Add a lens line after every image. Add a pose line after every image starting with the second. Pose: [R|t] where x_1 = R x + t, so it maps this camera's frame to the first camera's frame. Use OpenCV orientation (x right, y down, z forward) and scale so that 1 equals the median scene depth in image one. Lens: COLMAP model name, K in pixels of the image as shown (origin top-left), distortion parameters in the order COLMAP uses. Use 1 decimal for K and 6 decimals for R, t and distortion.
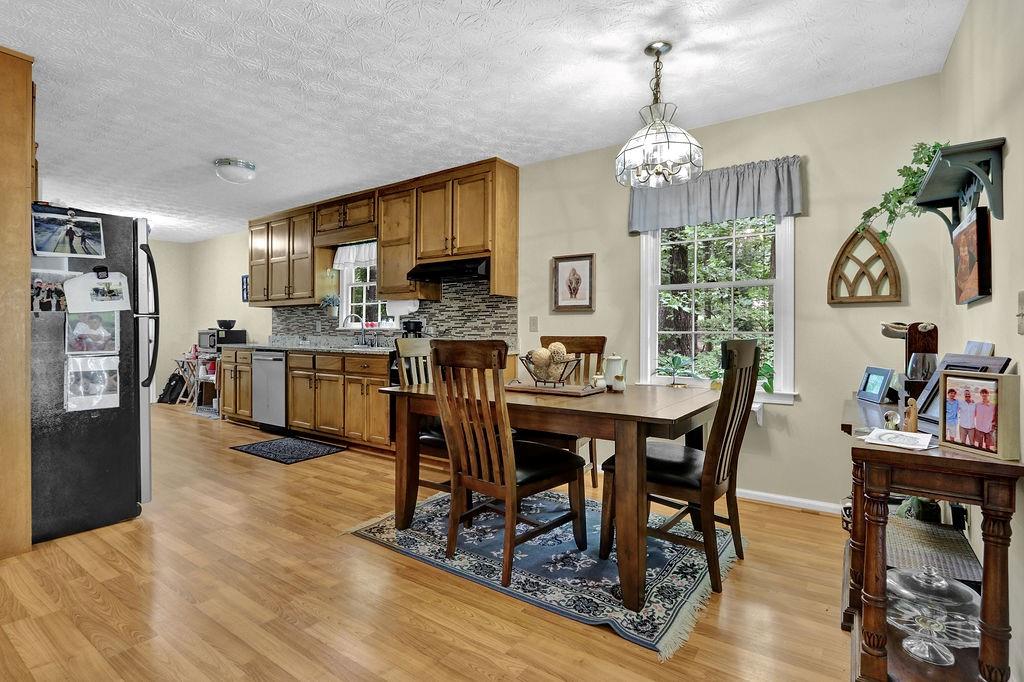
lens RADIAL K [[482.9, 0, 531.6], [0, 482.9, 328.9], [0, 0, 1]] dist [-0.008638, -0.001427]
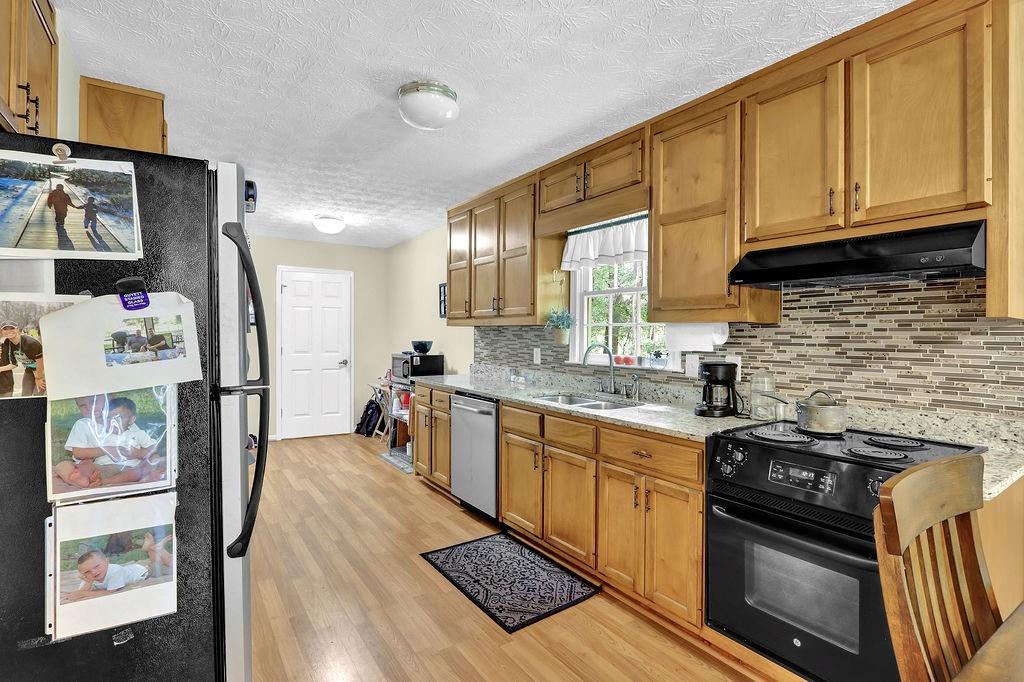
lens RADIAL K [[482.9, 0, 514.4], [0, 482.9, 336.6], [0, 0, 1]] dist [-0.008638, -0.001427]
pose [[0.923922, 0.010562, -0.382436, -0.255818], [-0.004948, 0.999865, 0.015658, -0.052259], [0.382550, -0.012575, 0.923849, 0.435253]]
